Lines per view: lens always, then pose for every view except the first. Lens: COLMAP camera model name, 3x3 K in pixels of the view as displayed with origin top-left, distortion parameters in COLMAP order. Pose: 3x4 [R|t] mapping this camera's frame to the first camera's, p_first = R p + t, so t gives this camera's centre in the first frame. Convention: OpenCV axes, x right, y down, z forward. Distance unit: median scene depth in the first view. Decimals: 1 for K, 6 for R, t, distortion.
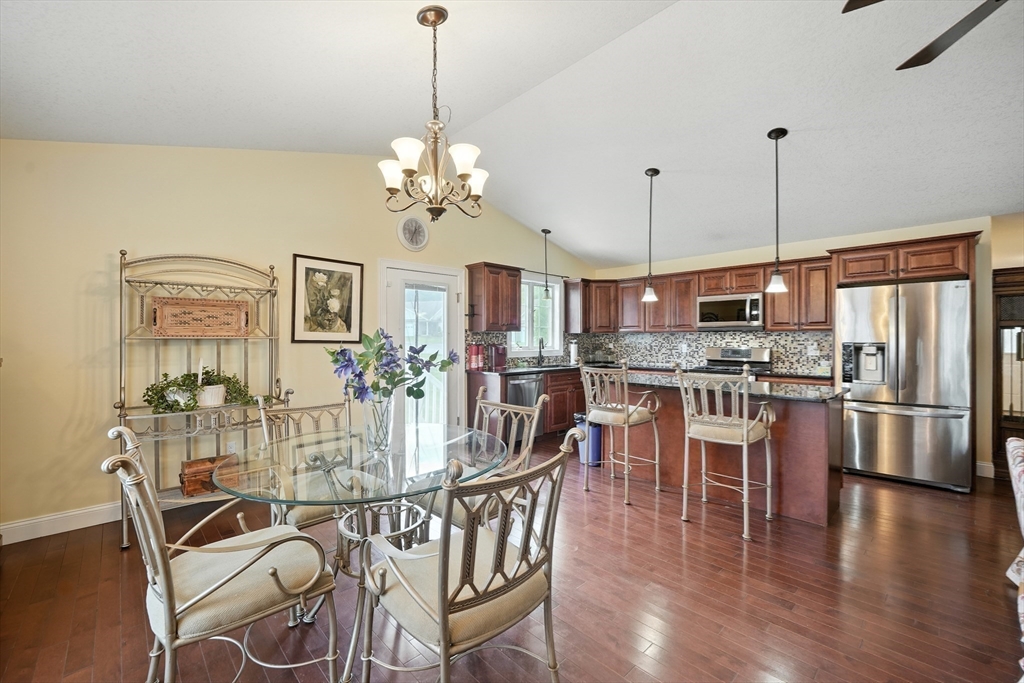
lens RADIAL K [[422.1, 0, 514.2], [0, 422.1, 341.7], [0, 0, 1]] dist [-0.005512, -0.002855]
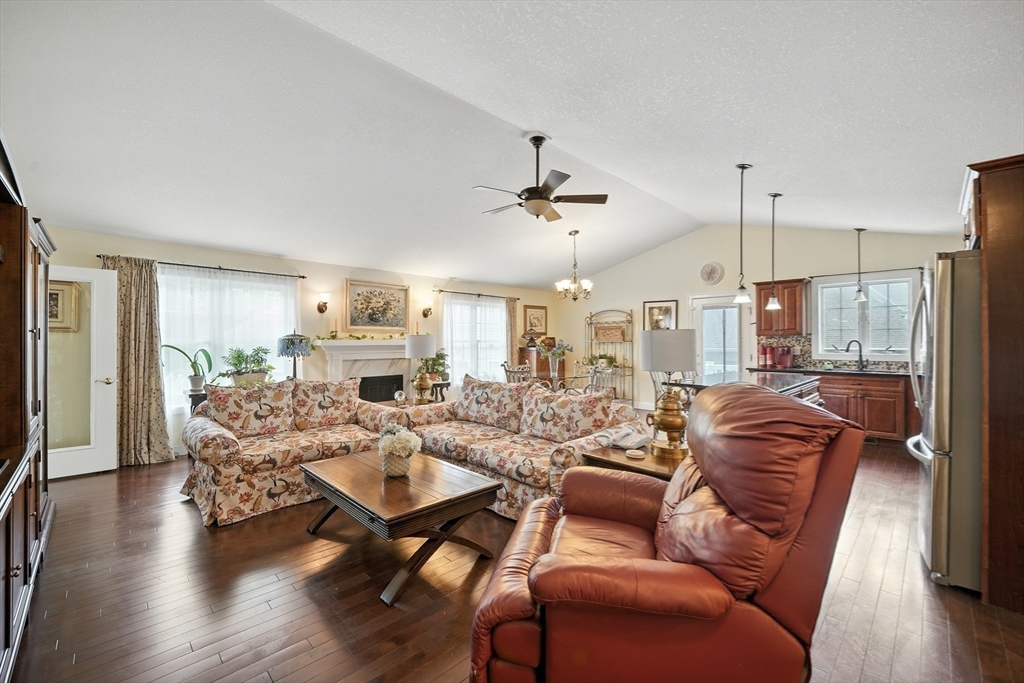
lens RADIAL K [[422.1, 0, 510.2], [0, 422.1, 337.8], [0, 0, 1]] dist [-0.005512, -0.002855]
pose [[0.009560, -0.008250, -0.999920, 1.470613], [-0.005547, 0.999950, -0.008304, -0.005650], [0.999939, 0.005626, 0.009514, 0.289116]]
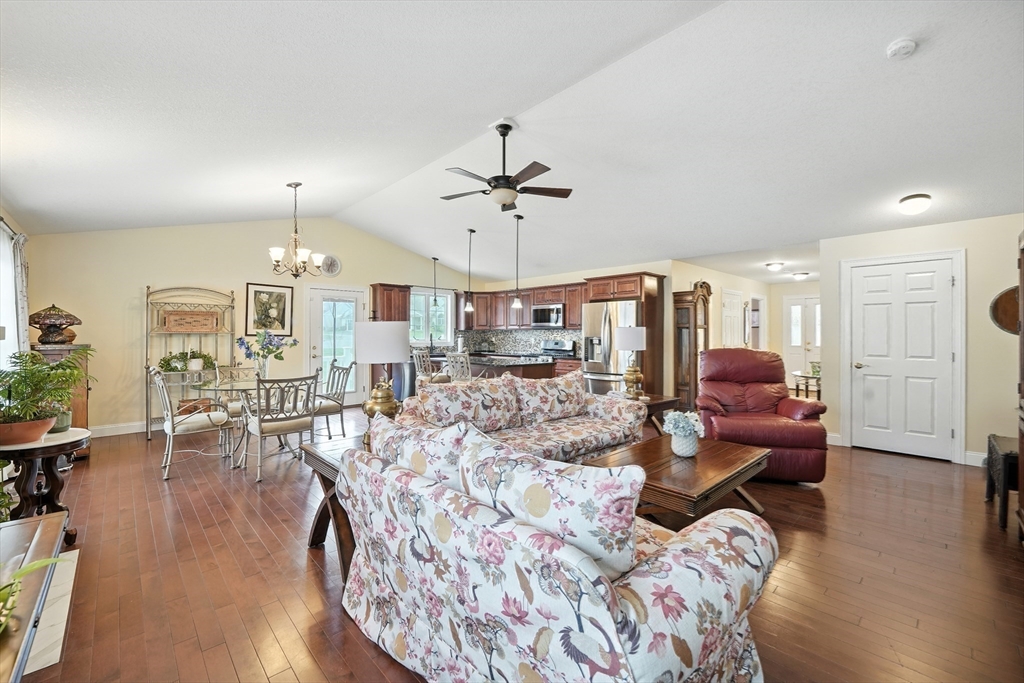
lens RADIAL K [[422.1, 0, 512.8], [0, 422.1, 334.5], [0, 0, 1]] dist [-0.005512, -0.002855]
pose [[0.999981, 0.003117, -0.005404, 0.503613], [-0.003145, 0.999981, -0.005266, 0.002351], [0.005388, 0.005283, 0.999972, -0.617525]]
